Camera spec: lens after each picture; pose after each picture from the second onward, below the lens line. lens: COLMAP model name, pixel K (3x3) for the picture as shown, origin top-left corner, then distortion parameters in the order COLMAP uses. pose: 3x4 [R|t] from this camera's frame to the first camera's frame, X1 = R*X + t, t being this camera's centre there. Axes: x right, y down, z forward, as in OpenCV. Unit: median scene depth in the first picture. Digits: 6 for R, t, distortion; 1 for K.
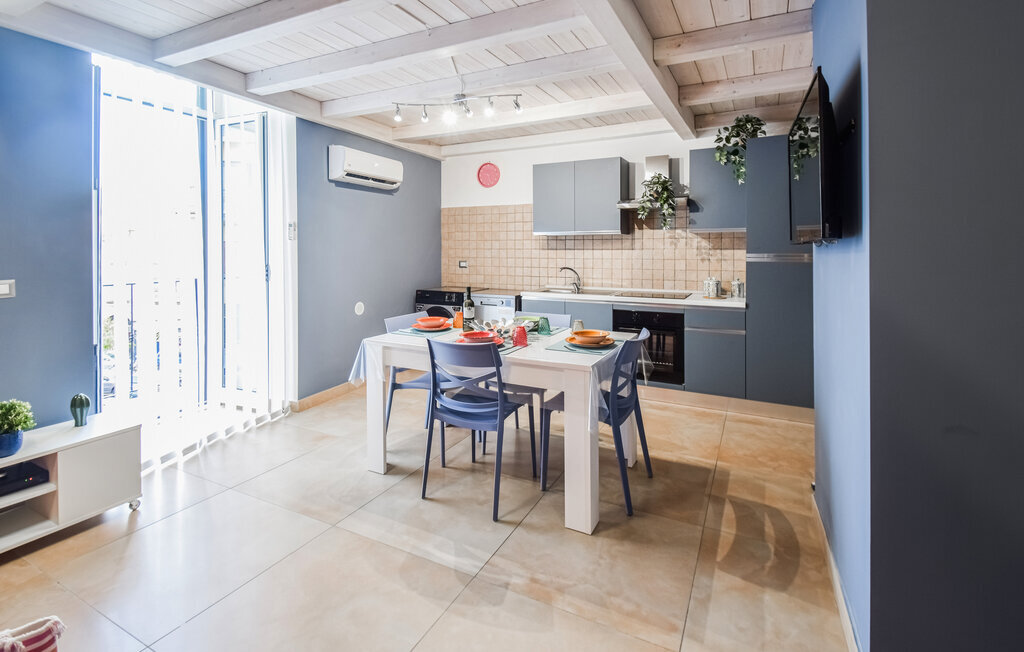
lens RADIAL K [[466.7, 0, 498.0], [0, 466.7, 250.2], [0, 0, 1]] dist [0.001400, 0.000195]
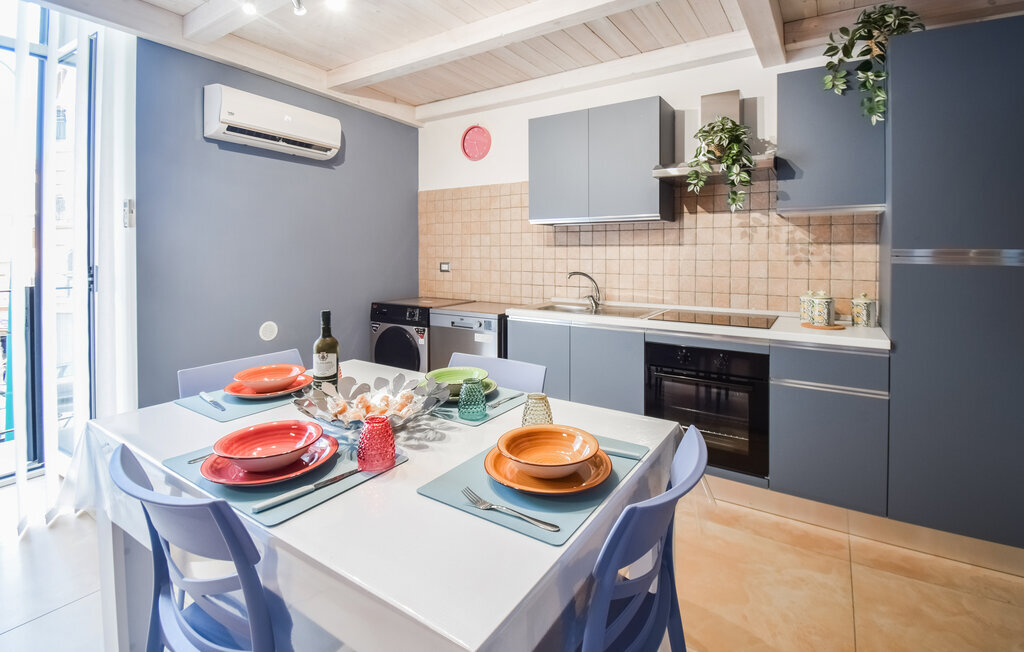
lens RADIAL K [[471.8, 0, 508.2], [0, 471.8, 254.2], [0, 0, 1]] dist [0.000739, -0.017918]
pose [[0.996338, 0.001668, -0.085490, 0.114807], [-0.001524, 0.999997, 0.001743, 0.011000], [0.085493, -0.001606, 0.996337, 0.353618]]
